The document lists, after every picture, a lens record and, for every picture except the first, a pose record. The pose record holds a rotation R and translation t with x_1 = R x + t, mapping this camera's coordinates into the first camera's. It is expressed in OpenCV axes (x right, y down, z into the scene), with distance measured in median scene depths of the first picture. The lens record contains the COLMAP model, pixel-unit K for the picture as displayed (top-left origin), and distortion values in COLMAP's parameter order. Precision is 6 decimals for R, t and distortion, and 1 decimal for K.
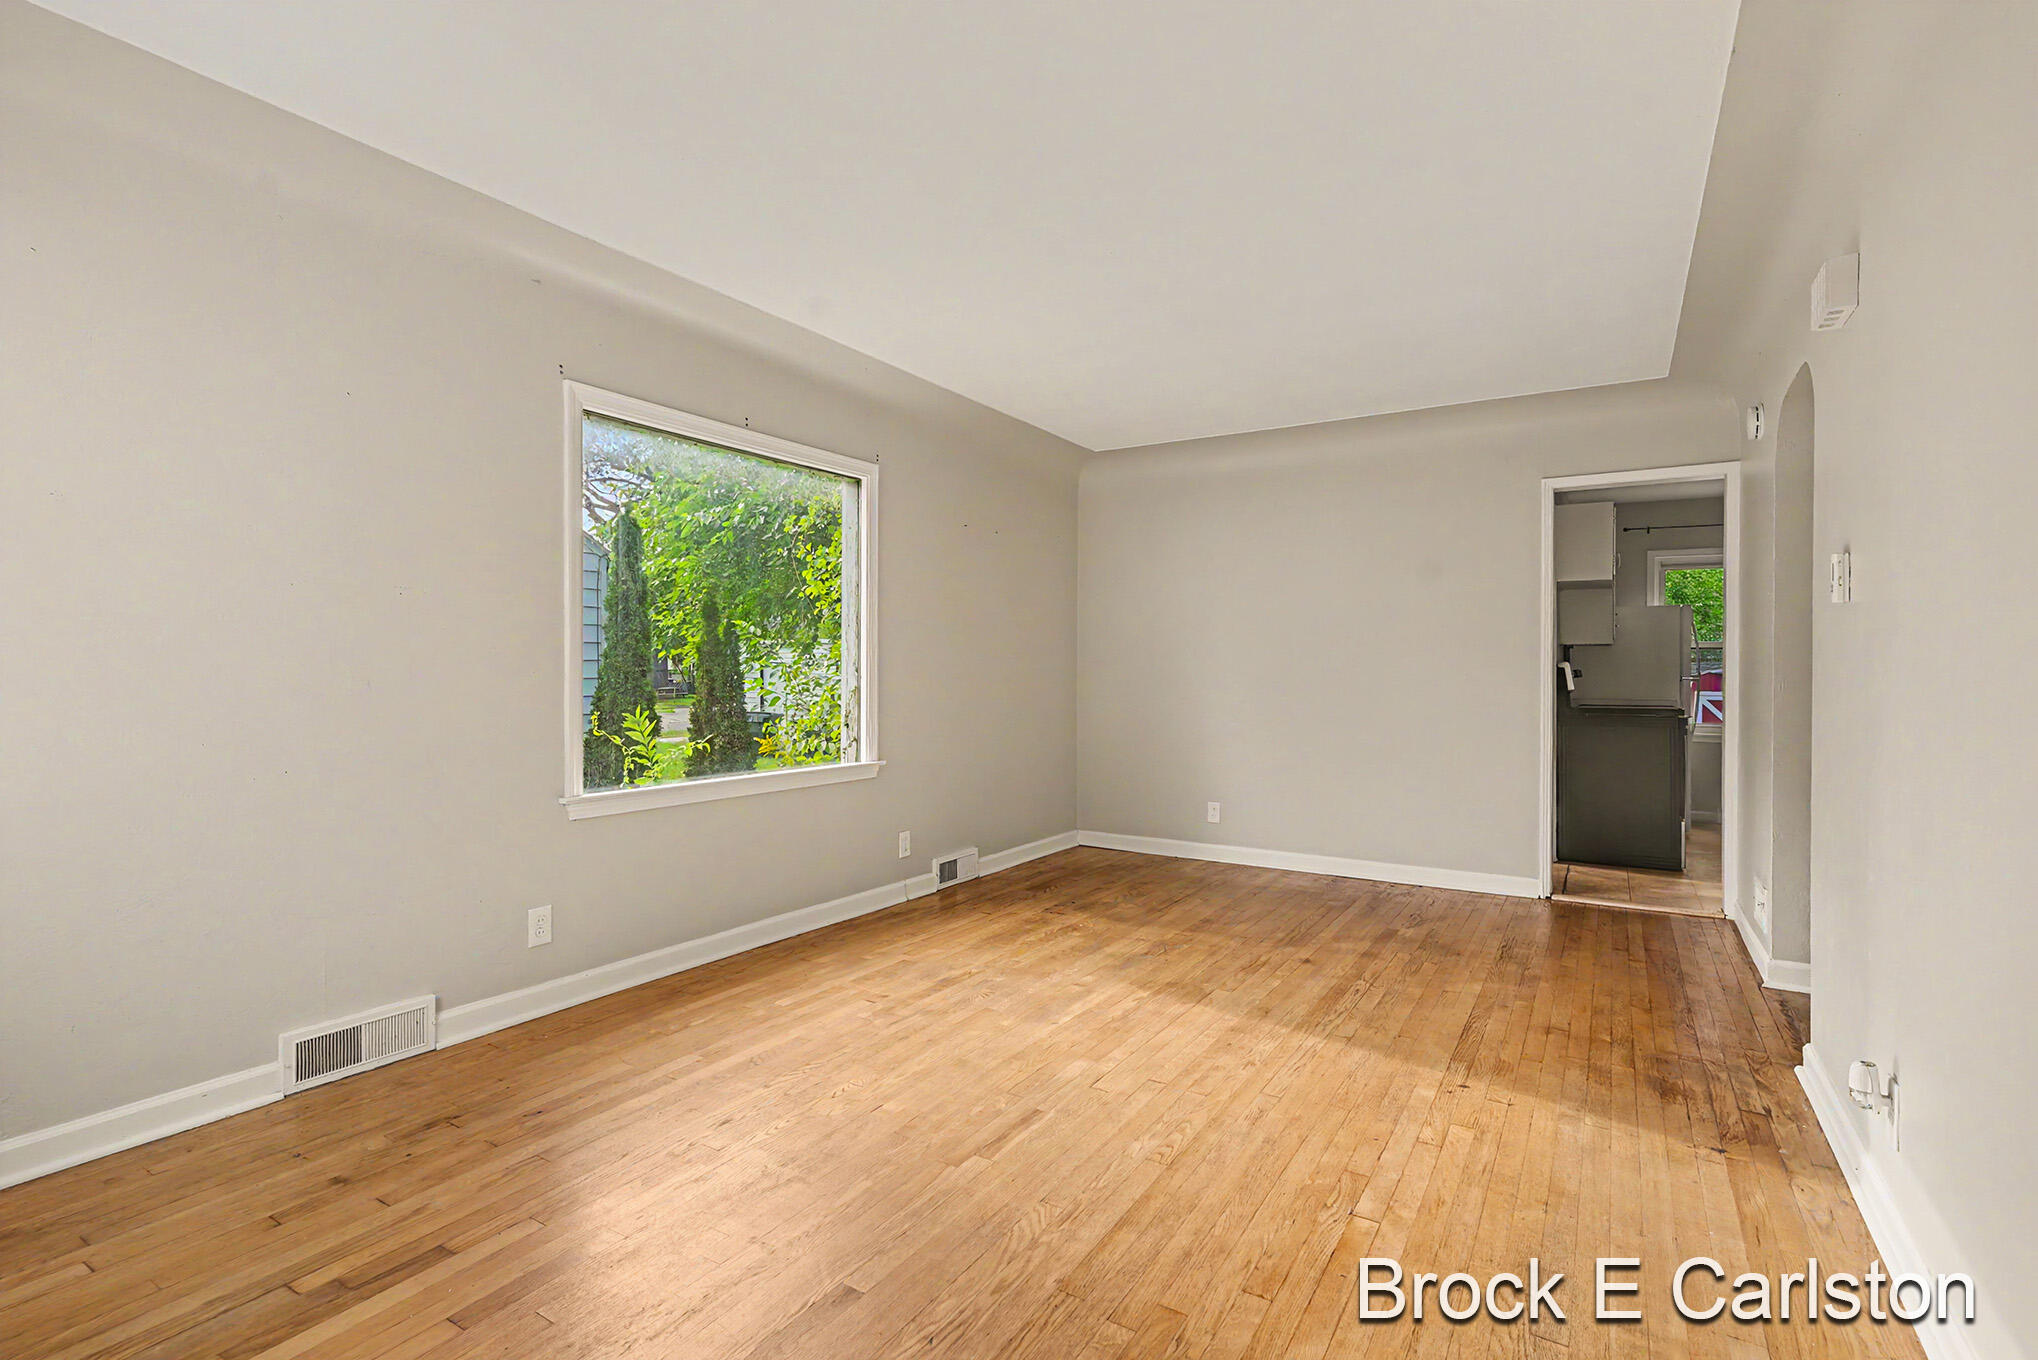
lens RADIAL K [[971.2, 0, 1009.3], [0, 971.2, 669.3], [0, 0, 1]] dist [-0.009649, 0.005369]
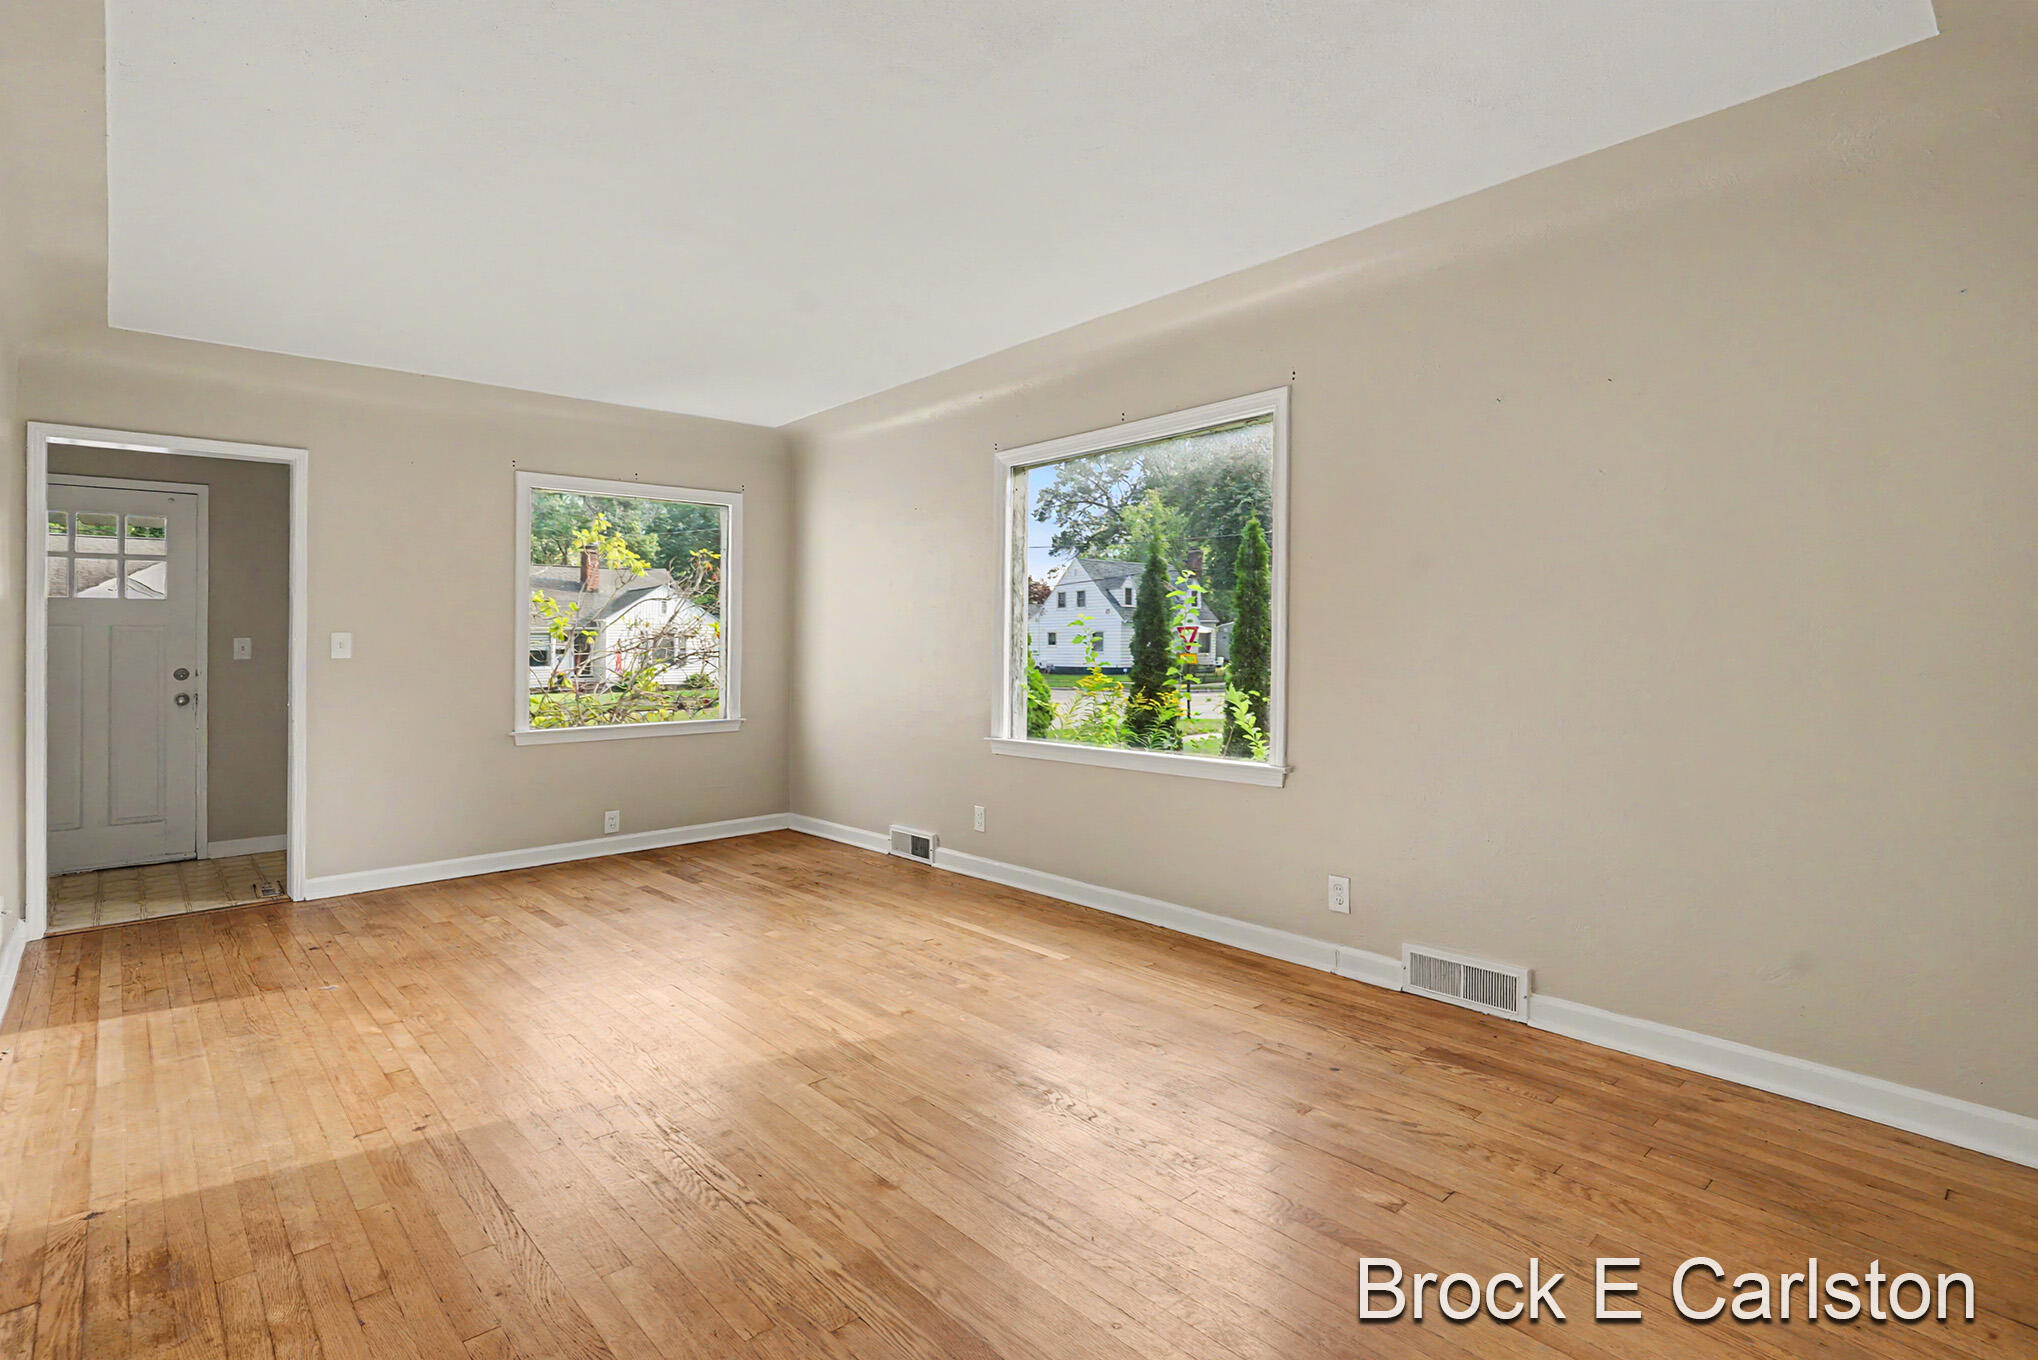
lens RADIAL K [[1007.6, 0, 1018.5], [0, 1007.6, 672.3], [0, 0, 1]] dist [0.000428, 0.002585]
pose [[-0.276312, 0.016383, -0.960928, 0.987944], [0.005419, 0.999865, 0.015489, 0.011974], [0.961053, -0.000927, -0.276364, 1.476790]]
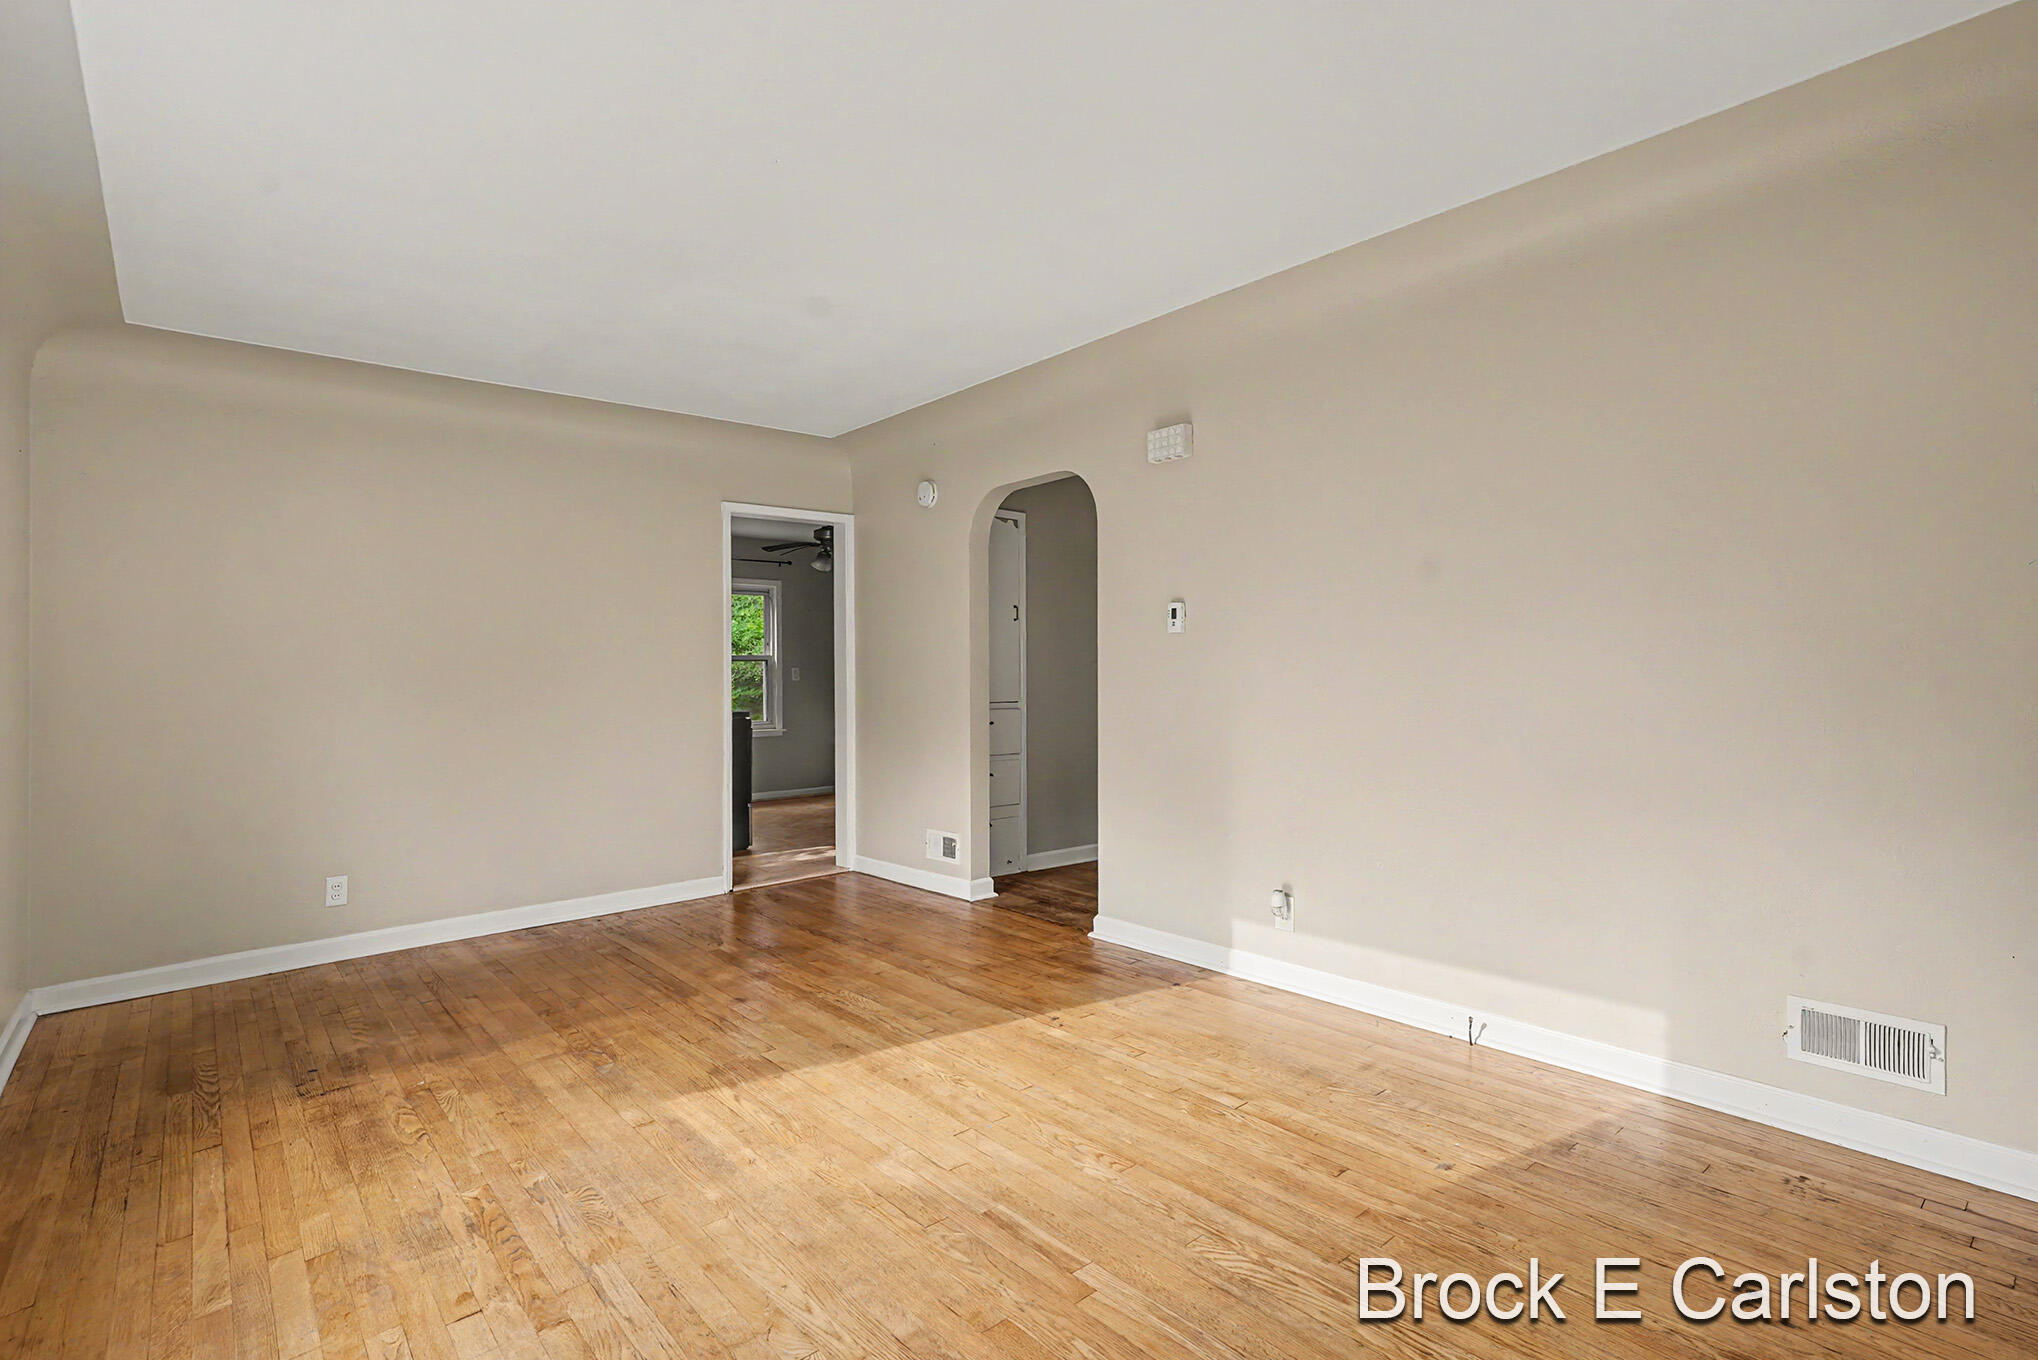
lens RADIAL K [[971.2, 0, 1034.6], [0, 971.2, 671.3], [0, 0, 1]] dist [-0.009649, 0.005369]
pose [[0.289963, -0.013491, 0.956943, -0.582512], [0.025743, 0.999649, 0.006293, -0.010053], [-0.956691, 0.022809, 0.290209, 0.555580]]
